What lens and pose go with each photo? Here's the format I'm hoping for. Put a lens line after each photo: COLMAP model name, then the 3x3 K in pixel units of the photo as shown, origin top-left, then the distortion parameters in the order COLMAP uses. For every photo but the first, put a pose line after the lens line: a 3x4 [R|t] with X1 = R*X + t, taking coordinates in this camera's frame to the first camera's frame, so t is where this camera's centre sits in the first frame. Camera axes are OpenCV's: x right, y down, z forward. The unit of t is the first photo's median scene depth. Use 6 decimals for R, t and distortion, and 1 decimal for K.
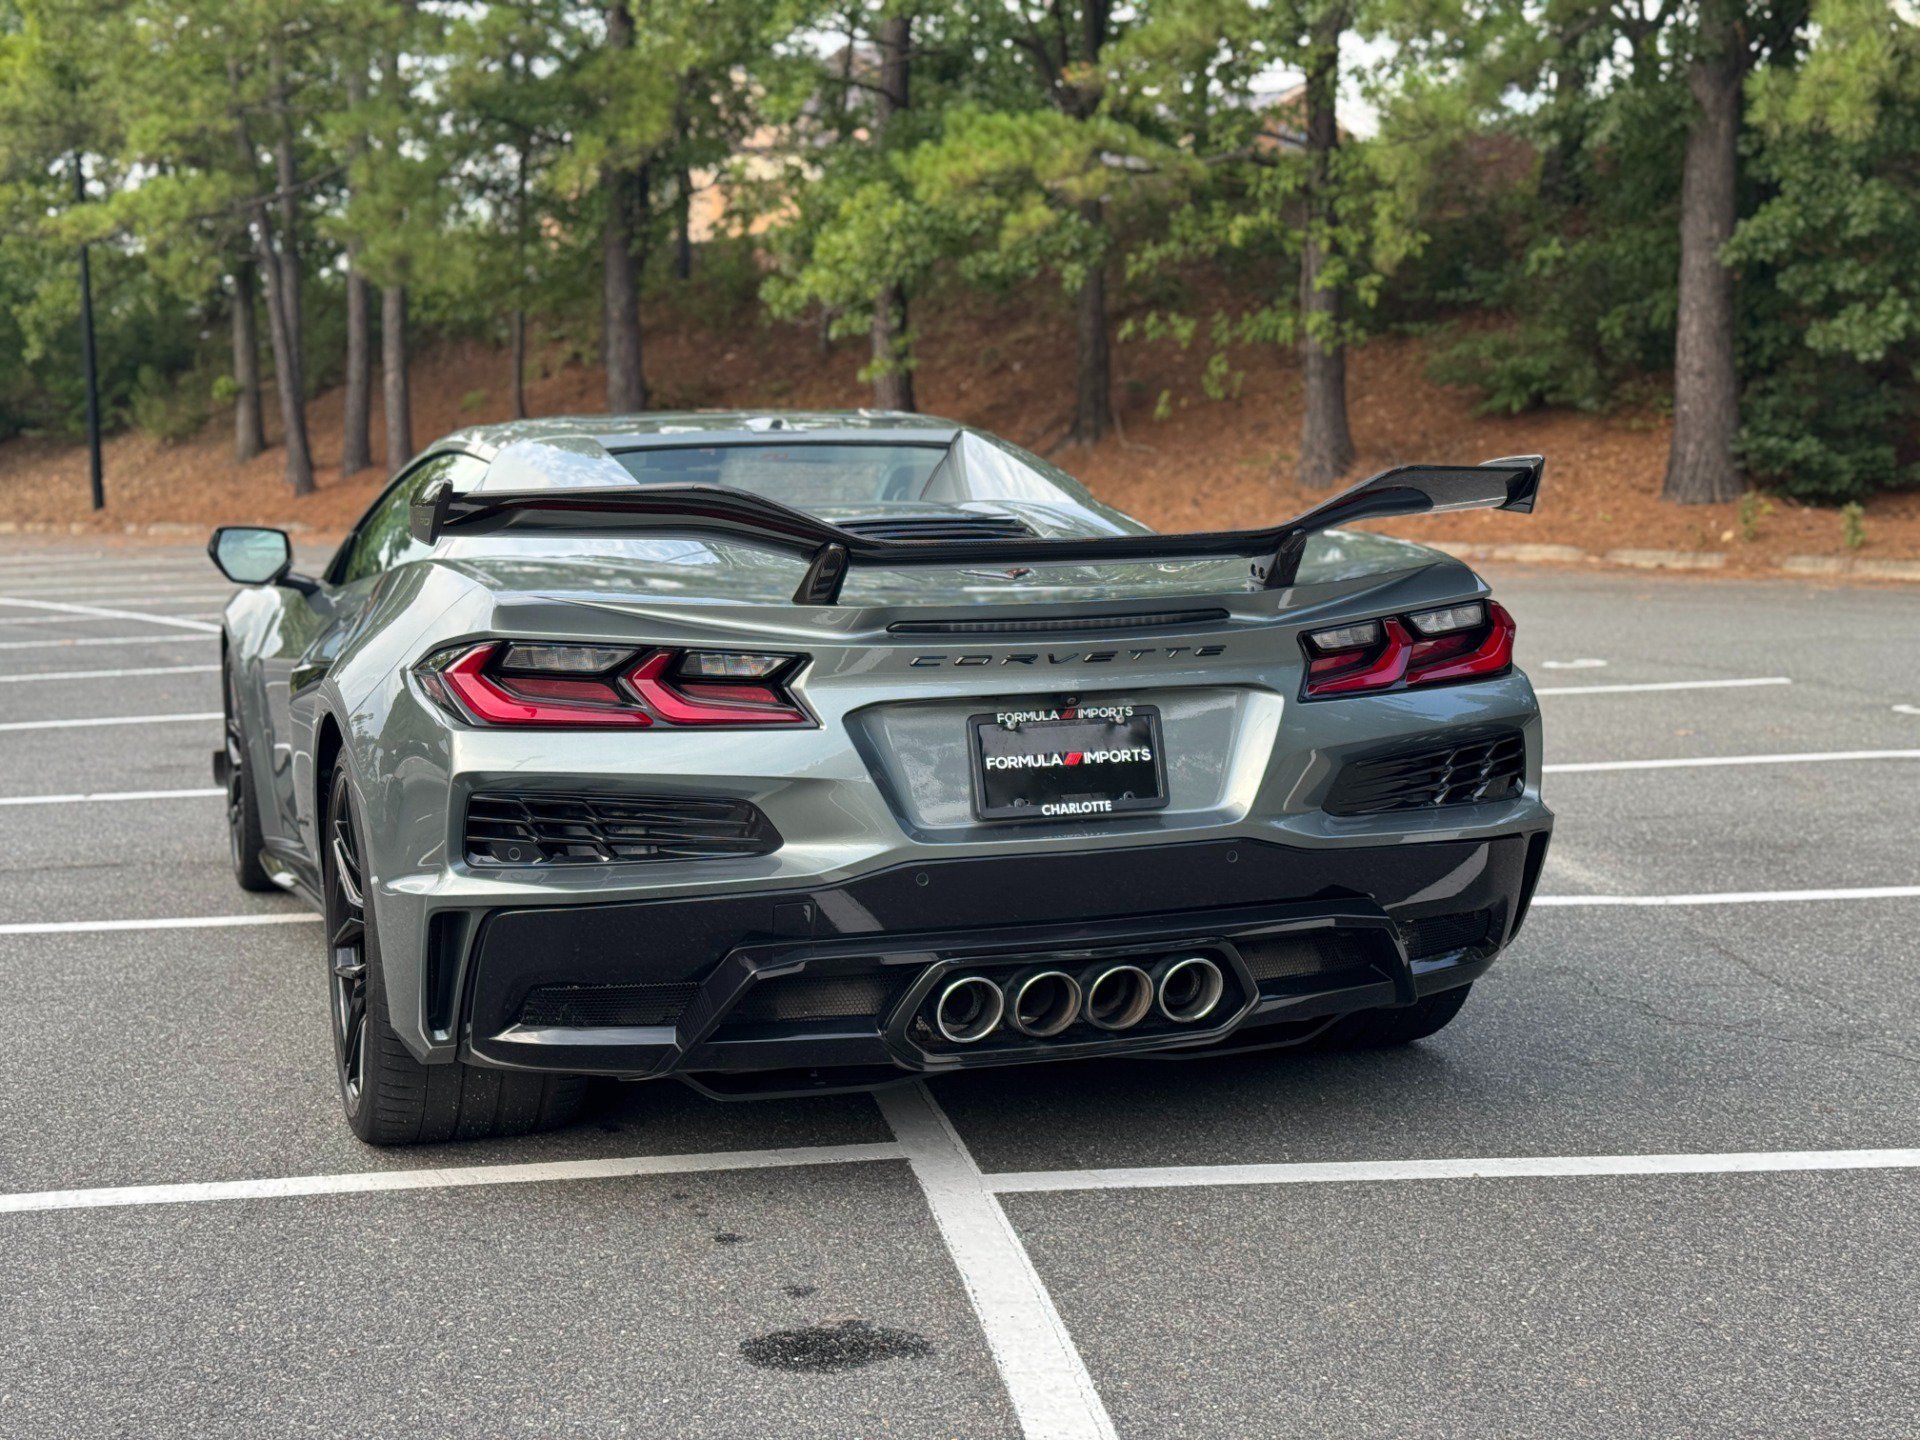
lens RADIAL K [[2669.8, 0, 952.0], [0, 2669.8, 712.8], [0, 0, 1]] dist [0.201027, -0.412041]
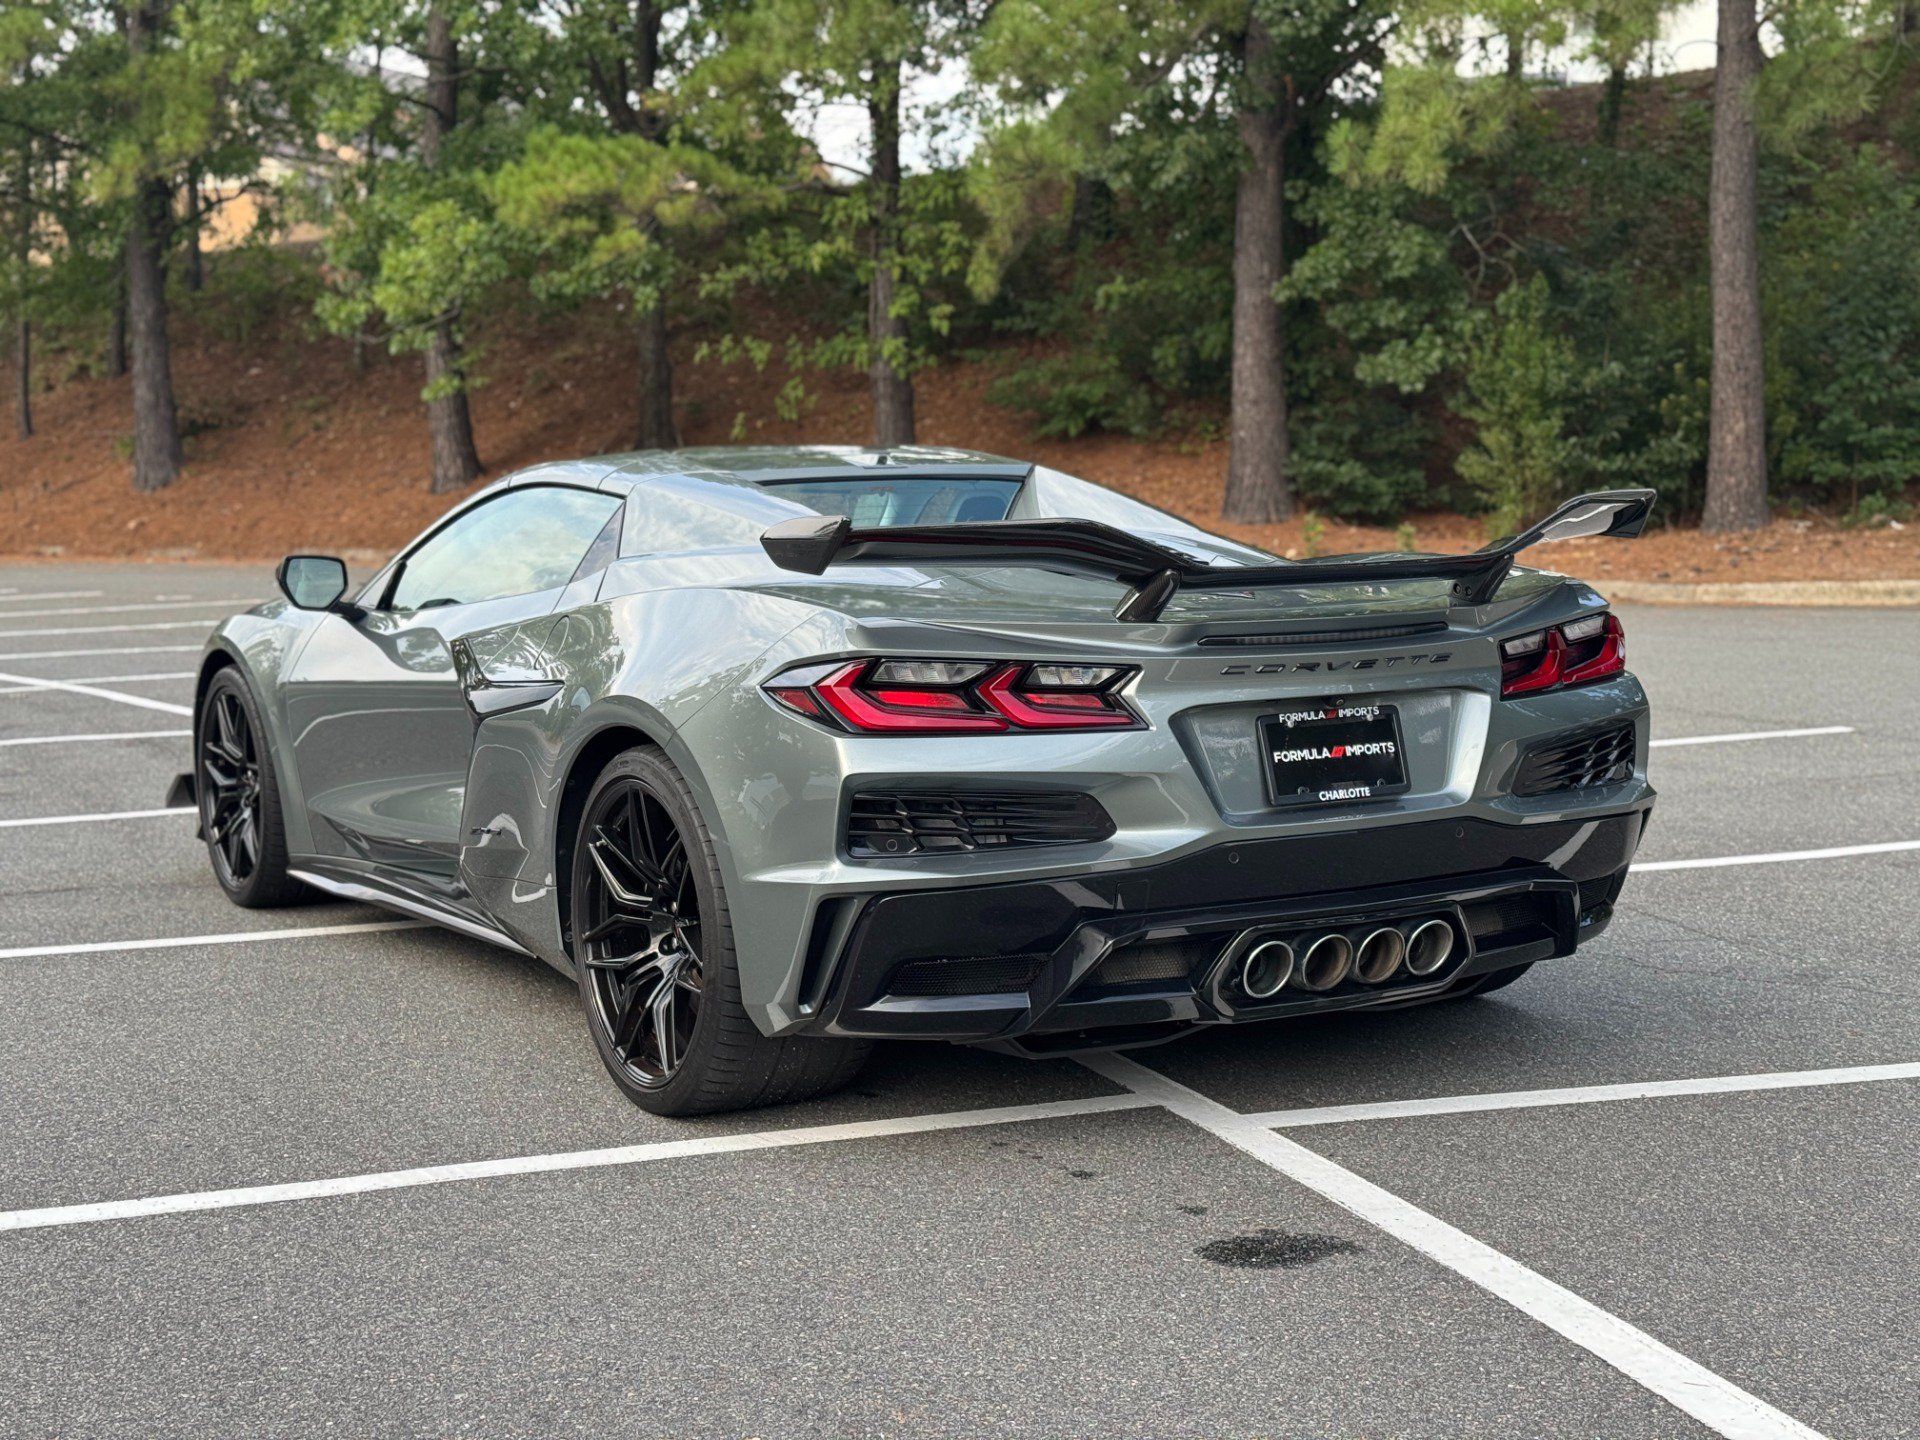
lens RADIAL K [[2669.2, 0, 952.3], [0, 2669.2, 721.0], [0, 0, 1]] dist [0.192088, -0.371552]
pose [[0.979680, -0.018743, 0.199688, -0.057037], [0.019389, 0.999811, -0.001277, 0.000304], [-0.199626, 0.005123, 0.979859, -0.018014]]
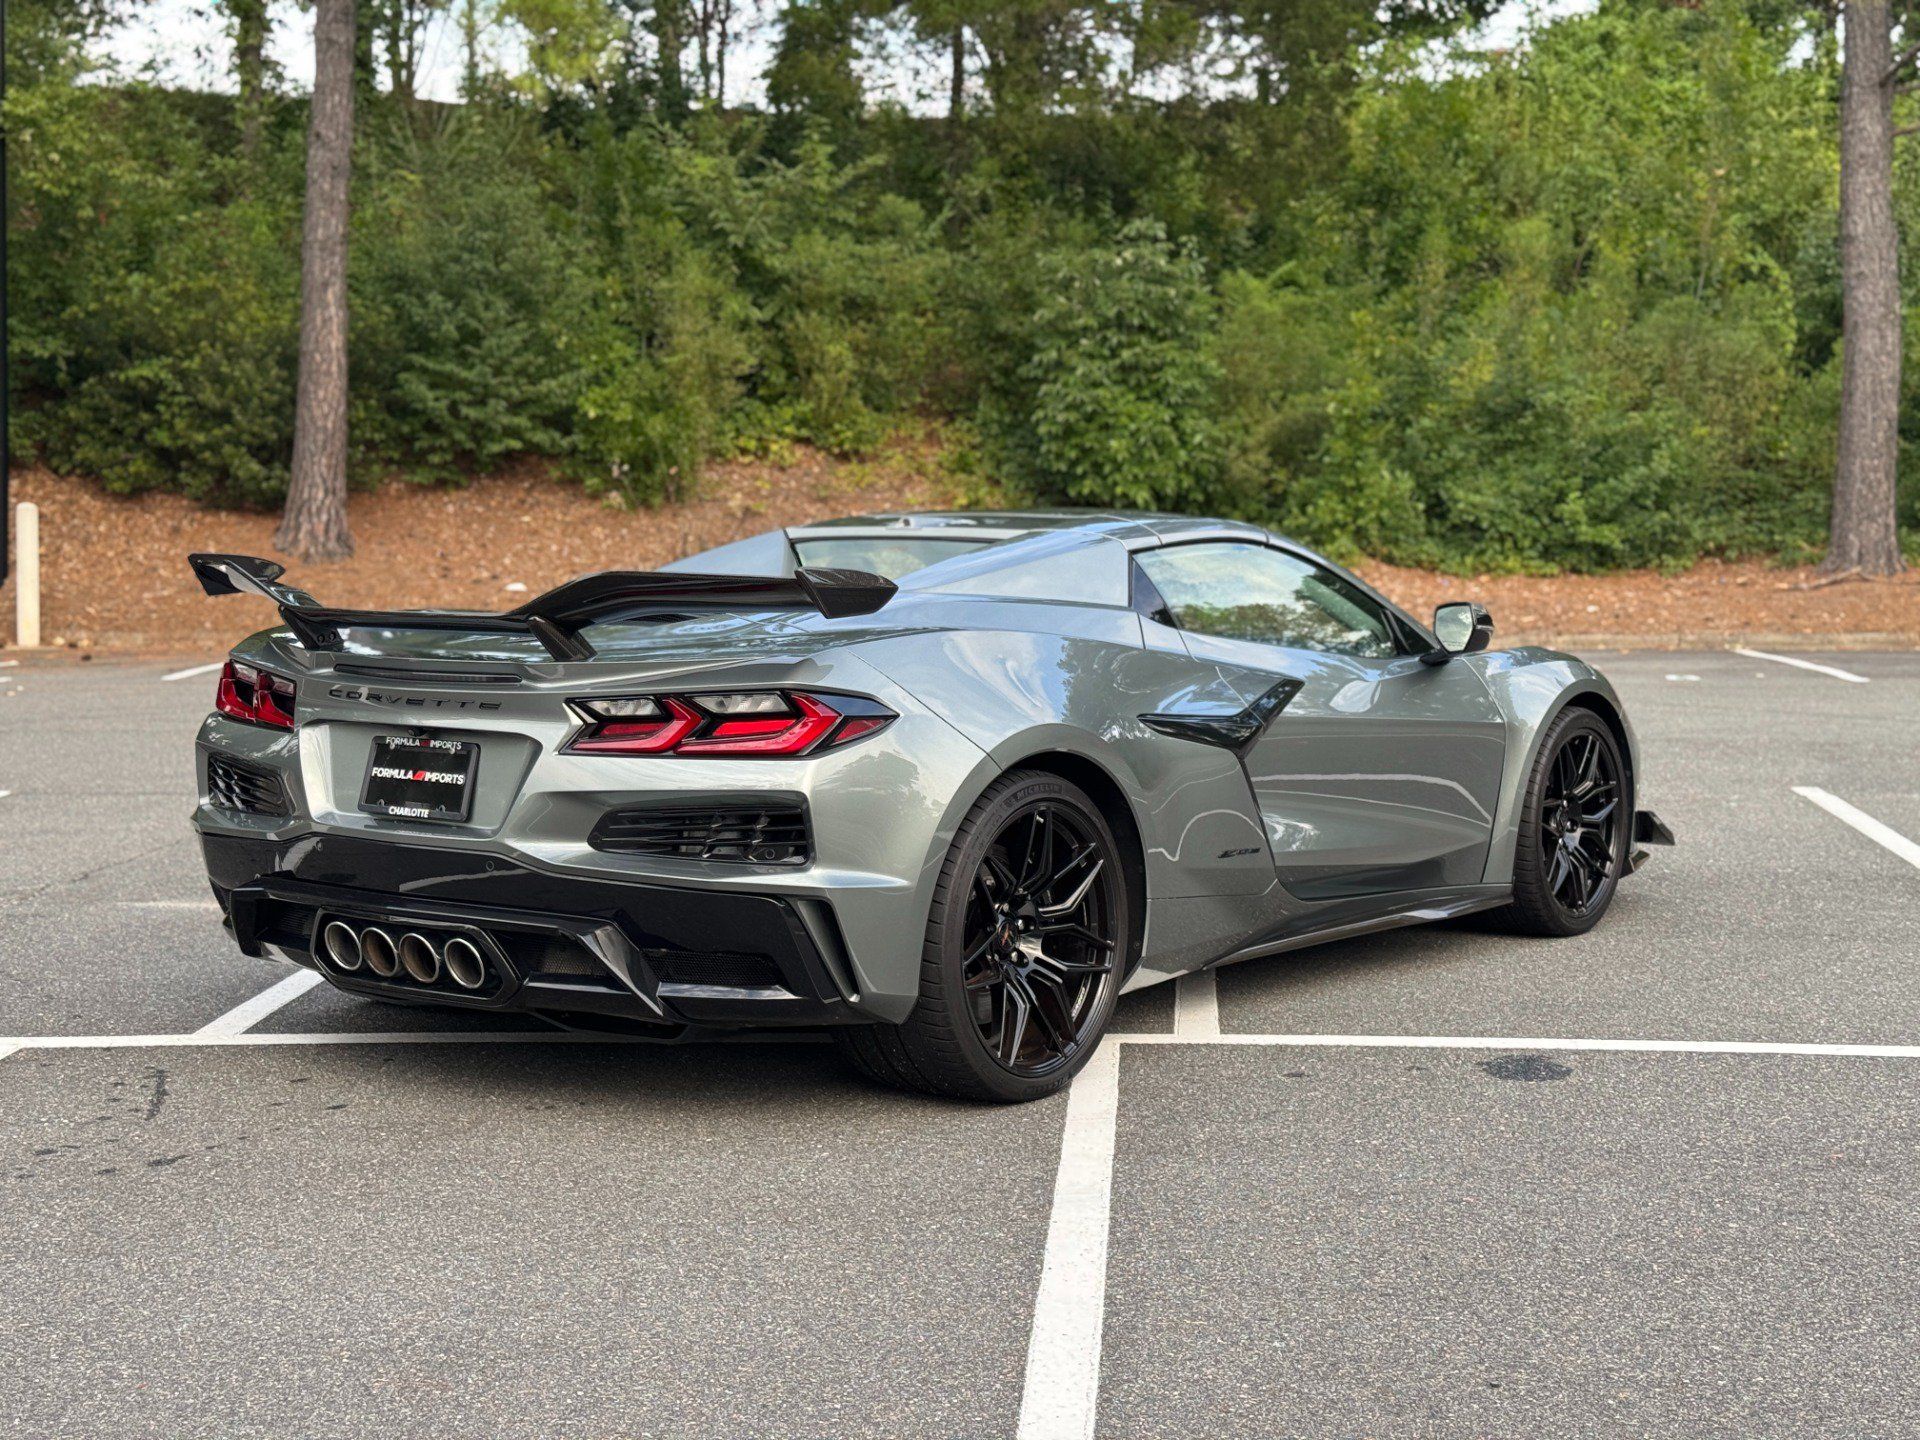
lens RADIAL K [[2669.2, 0, 952.3], [0, 2669.2, 721.0], [0, 0, 1]] dist [0.192088, -0.371552]
pose [[0.201353, -0.065197, 0.977347, -0.244539], [0.099411, 0.993991, 0.045826, -0.013402], [-0.974461, 0.087932, 0.206624, 0.134513]]
